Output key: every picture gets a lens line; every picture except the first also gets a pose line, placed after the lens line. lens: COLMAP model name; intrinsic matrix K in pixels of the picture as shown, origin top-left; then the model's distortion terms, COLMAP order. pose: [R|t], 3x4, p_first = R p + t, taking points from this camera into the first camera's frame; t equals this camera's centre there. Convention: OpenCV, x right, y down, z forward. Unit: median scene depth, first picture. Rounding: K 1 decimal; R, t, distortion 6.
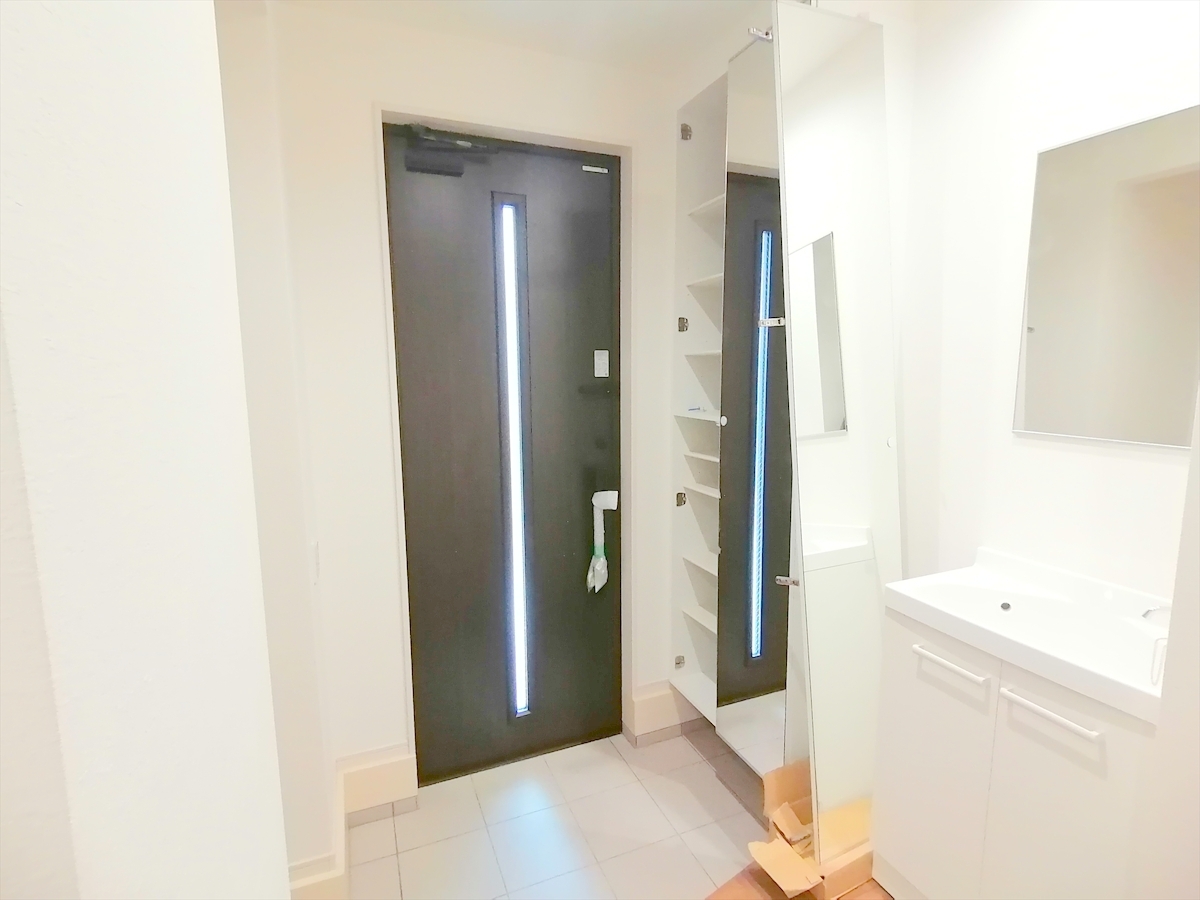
lens RADIAL K [[594.1, 0, 597.9], [0, 594.1, 452.5], [0, 0, 1]] dist [-0.014754, 0.002315]
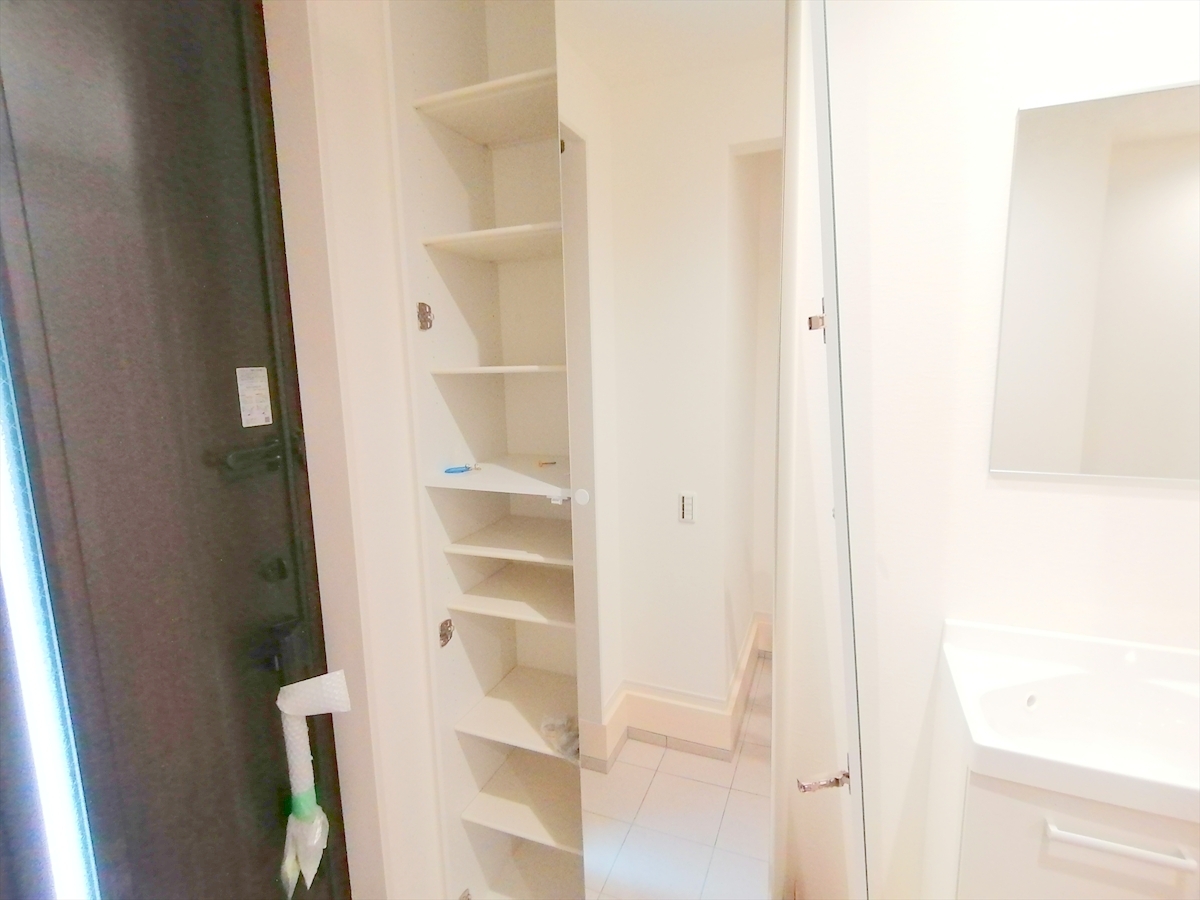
lens RADIAL K [[594.1, 0, 597.0], [0, 594.1, 444.9], [0, 0, 1]] dist [-0.014754, 0.002315]
pose [[0.707159, -0.114369, 0.697743, -0.127134], [0.116672, 0.992178, 0.044383, -0.104266], [-0.697362, 0.050021, 0.714972, 0.505952]]
